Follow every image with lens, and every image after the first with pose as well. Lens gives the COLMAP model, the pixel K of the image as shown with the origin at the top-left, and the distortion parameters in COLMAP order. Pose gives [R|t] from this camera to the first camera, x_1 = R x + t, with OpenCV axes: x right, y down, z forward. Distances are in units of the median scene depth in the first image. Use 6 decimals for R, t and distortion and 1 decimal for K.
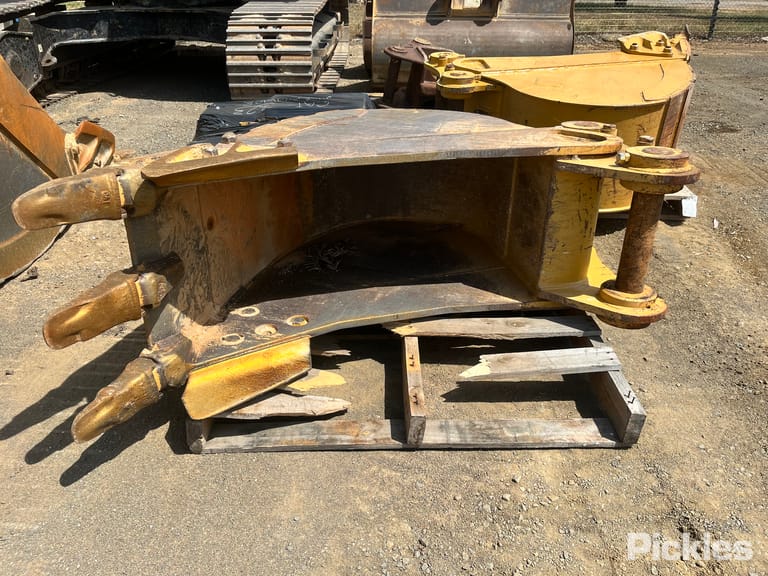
lens RADIAL K [[581.9, 0, 384.7], [0, 581.9, 292.9], [0, 0, 1]] dist [0.047165, -0.065639]
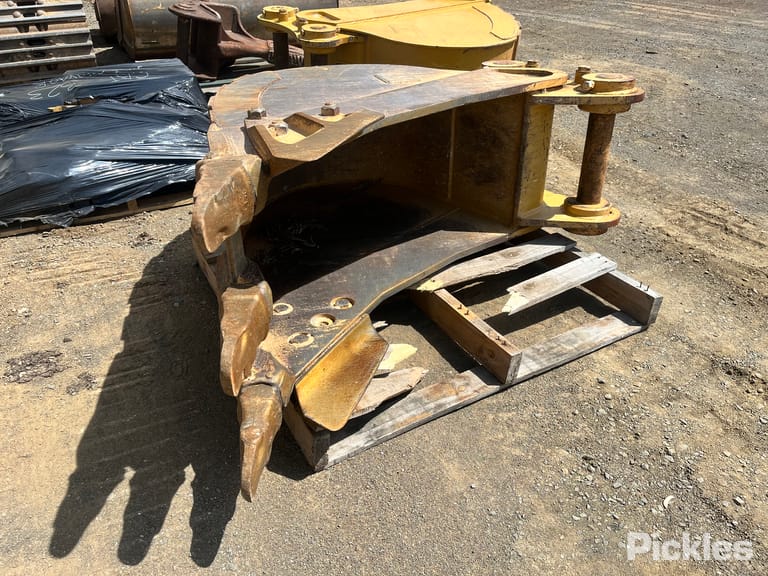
lens RADIAL K [[581.9, 0, 391.2], [0, 581.9, 285.9], [0, 0, 1]] dist [0.047165, -0.065639]
pose [[0.873848, -0.252520, 0.415481, -0.446791], [0.230753, 0.967572, 0.102745, -0.054095], [-0.427953, 0.006090, 0.903781, 0.127349]]
